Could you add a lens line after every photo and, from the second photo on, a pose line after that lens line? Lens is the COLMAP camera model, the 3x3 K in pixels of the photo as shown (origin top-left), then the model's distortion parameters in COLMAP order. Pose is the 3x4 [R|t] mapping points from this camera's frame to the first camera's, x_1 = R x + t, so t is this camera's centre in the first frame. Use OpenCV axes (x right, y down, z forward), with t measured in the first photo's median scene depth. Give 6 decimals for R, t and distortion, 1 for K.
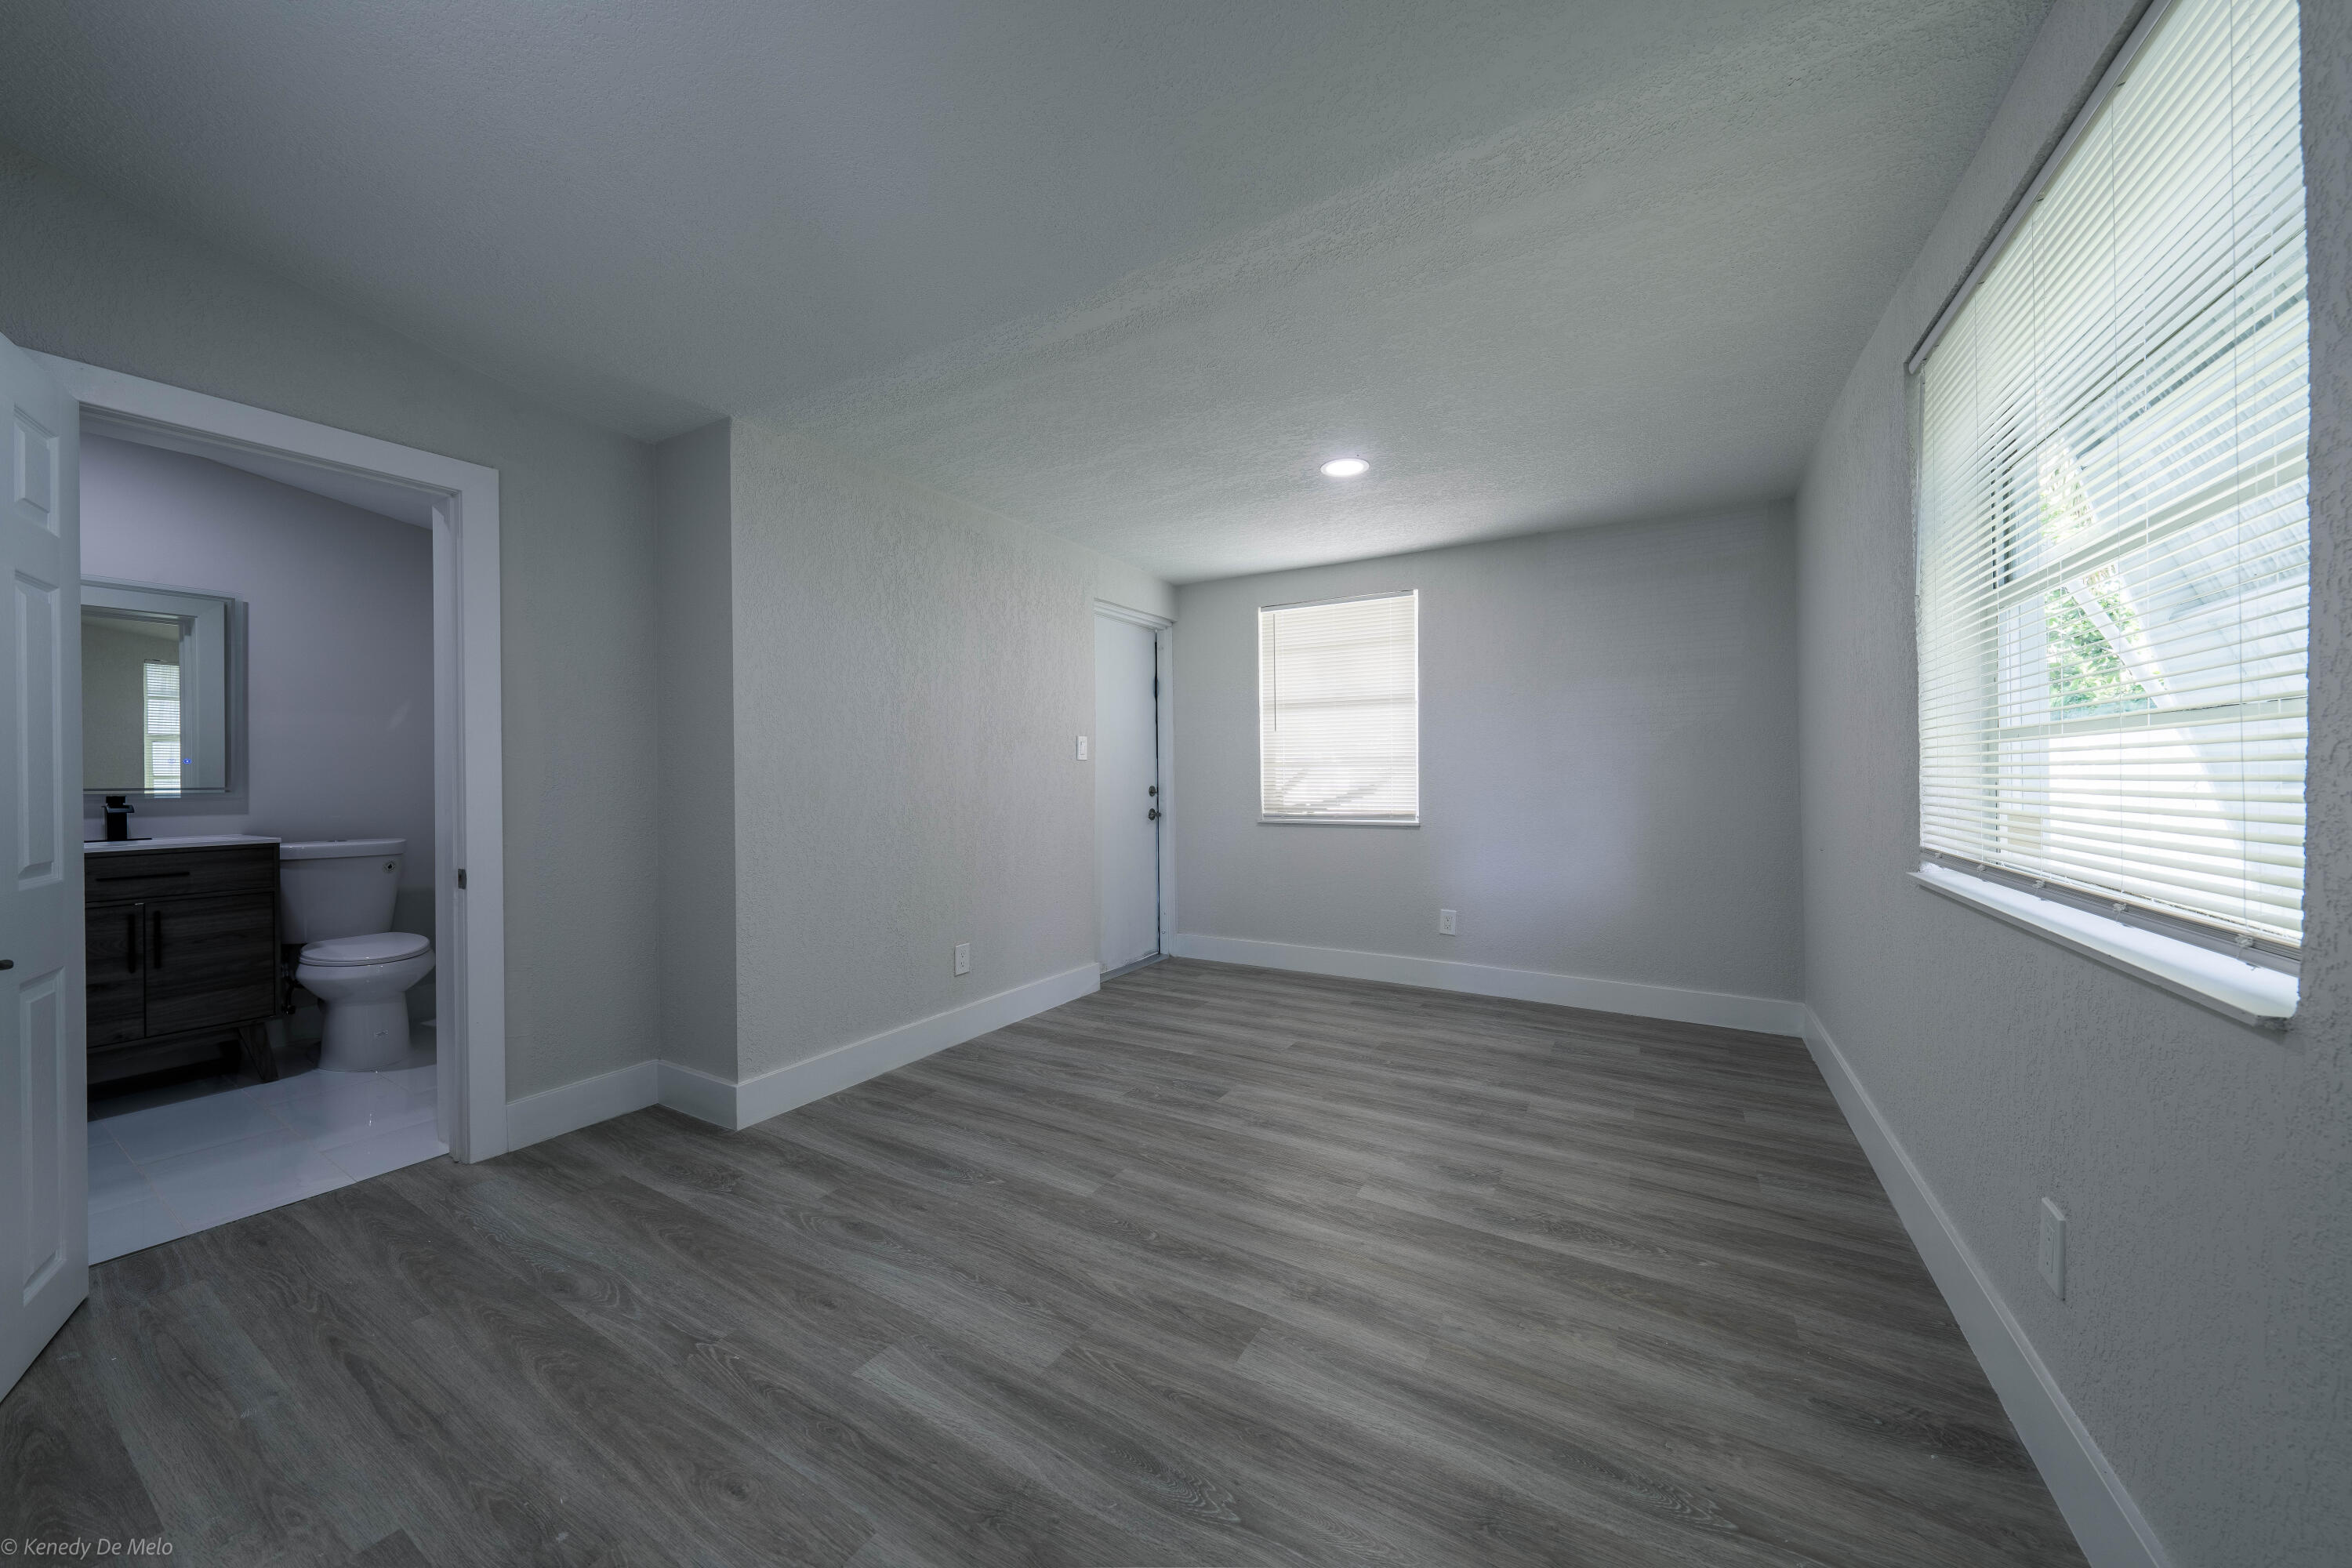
lens RADIAL K [[812.6, 0, 1183.2], [0, 812.6, 773.3], [0, 0, 1]] dist [0.002219, -0.000705]
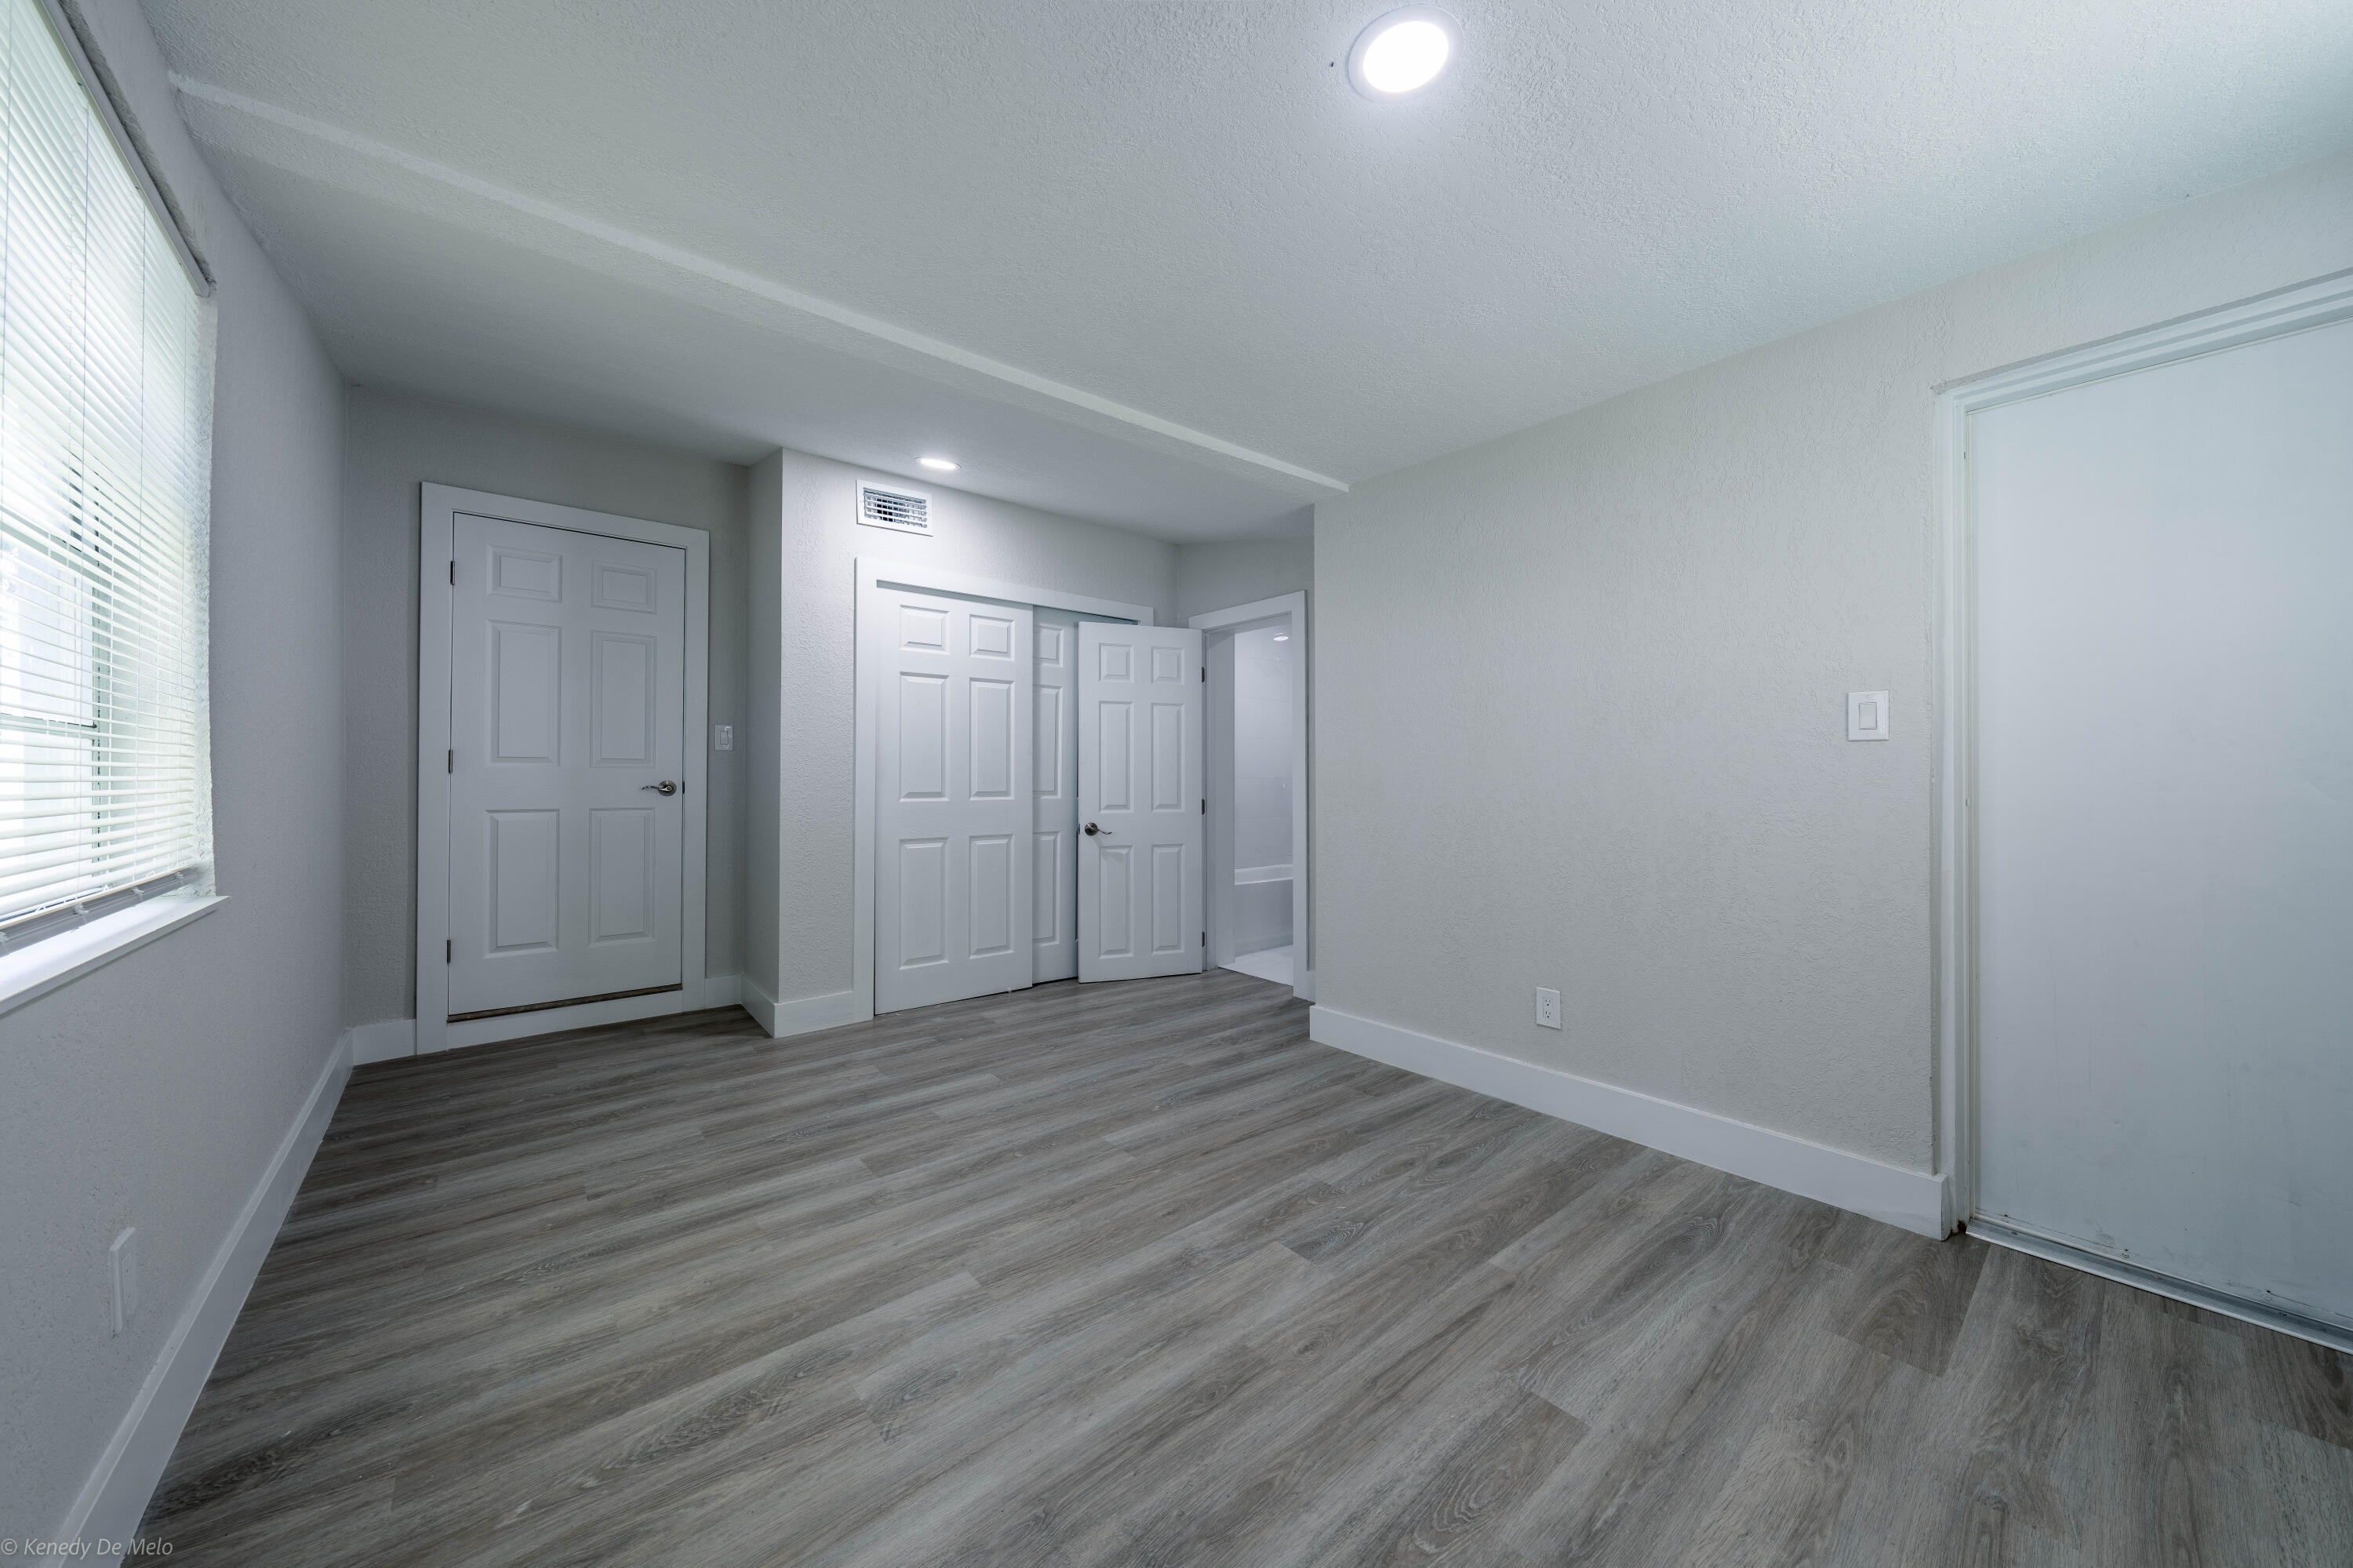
lens RADIAL K [[812.9, 0, 1169.0], [0, 812.9, 785.5], [0, 0, 1]] dist [0.002219, -0.000705]
pose [[-0.337778, 0.016700, -0.941078, 0.854975], [0.004868, 0.999860, 0.015996, 0.003313], [0.941213, 0.000822, -0.337812, 1.366269]]
